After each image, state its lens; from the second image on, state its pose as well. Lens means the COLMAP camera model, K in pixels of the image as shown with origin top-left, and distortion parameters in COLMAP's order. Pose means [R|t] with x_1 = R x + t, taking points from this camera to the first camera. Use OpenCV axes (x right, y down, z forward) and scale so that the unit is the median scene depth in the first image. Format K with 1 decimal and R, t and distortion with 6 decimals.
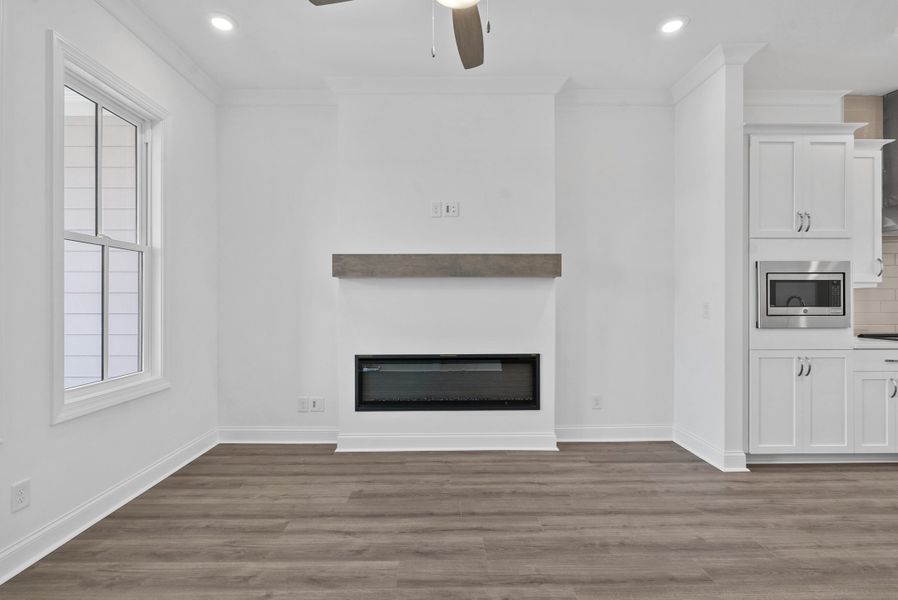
lens RADIAL K [[423.4, 0, 443.7], [0, 423.4, 300.4], [0, 0, 1]] dist [-0.000173, 0.000348]
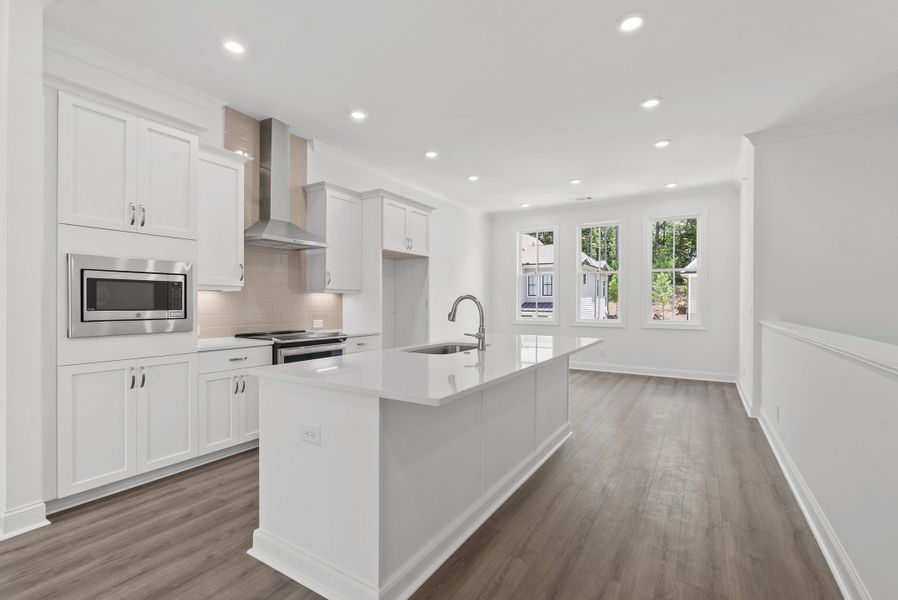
lens RADIAL K [[406.5, 0, 444.3], [0, 406.5, 303.1], [0, 0, 1]] dist [-0.002802, 0.000453]
pose [[0.548372, 0.001475, 0.836233, 0.491951], [-0.006426, 0.999976, 0.002450, -0.005881], [-0.836210, -0.006717, 0.548368, -0.006336]]
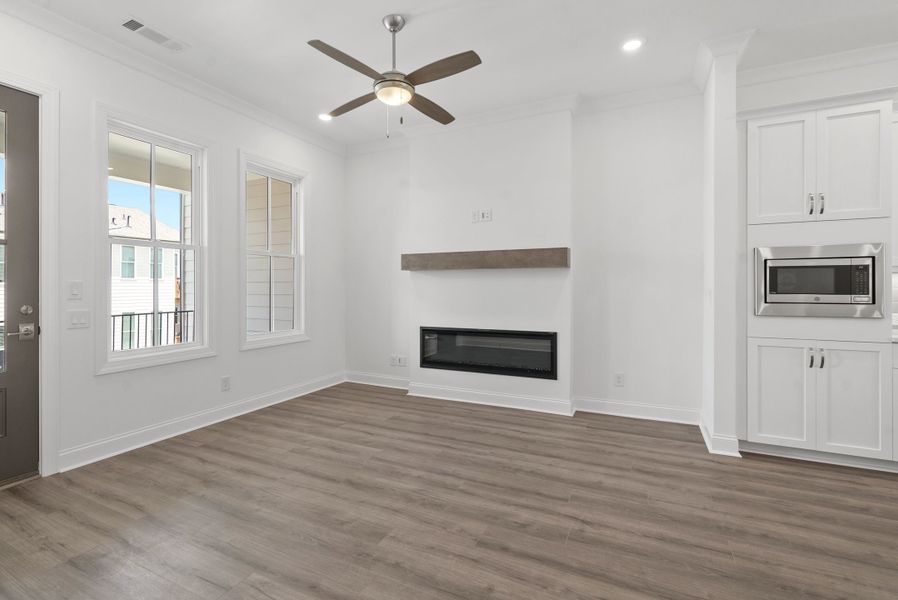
lens RADIAL K [[413.9, 0, 442.1], [0, 413.9, 287.4], [0, 0, 1]] dist [-0.000671, -0.000013]
pose [[0.892689, 0.001333, -0.450672, 0.524065], [0.000613, 0.999991, 0.004172, -0.004361], [0.450674, -0.004001, 0.892680, -0.193158]]
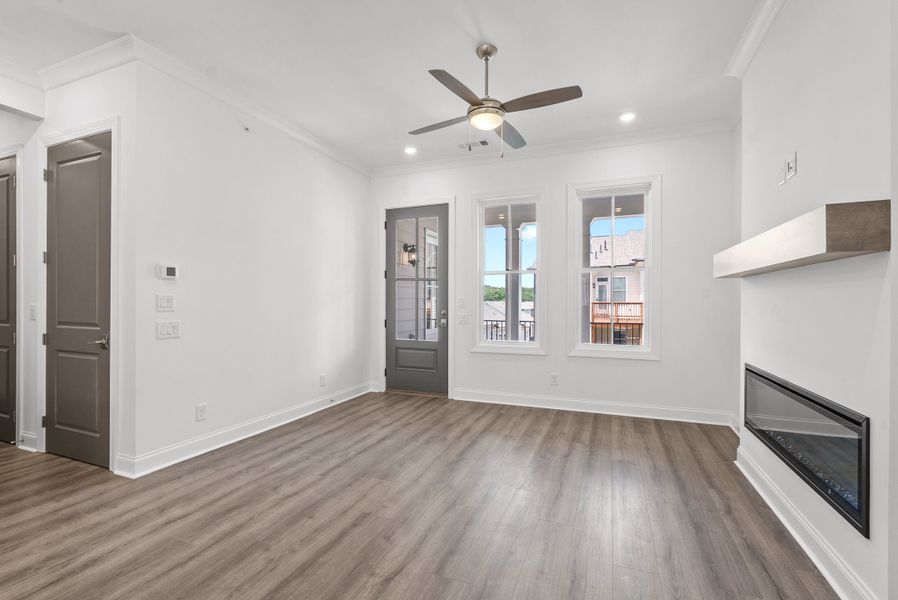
lens RADIAL K [[406.5, 0, 444.3], [0, 406.5, 303.1], [0, 0, 1]] dist [-0.002802, 0.000453]
pose [[-0.390940, 0.003846, -0.920408, 0.931214], [0.001068, 0.999992, 0.003725, -0.000007], [0.920415, 0.000473, -0.390942, 0.854561]]
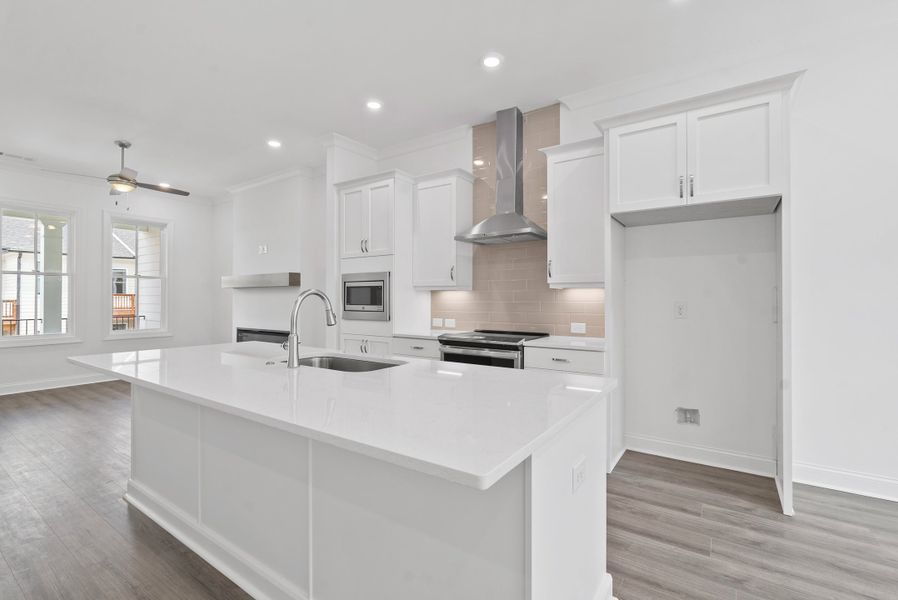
lens RADIAL K [[413.9, 0, 442.1], [0, 413.9, 287.4], [0, 0, 1]] dist [-0.000671, -0.000013]
pose [[0.808784, -0.014185, -0.587935, 1.882684], [0.002714, 0.999788, -0.020389, -0.014910], [0.588099, 0.014895, 0.808651, 0.028085]]
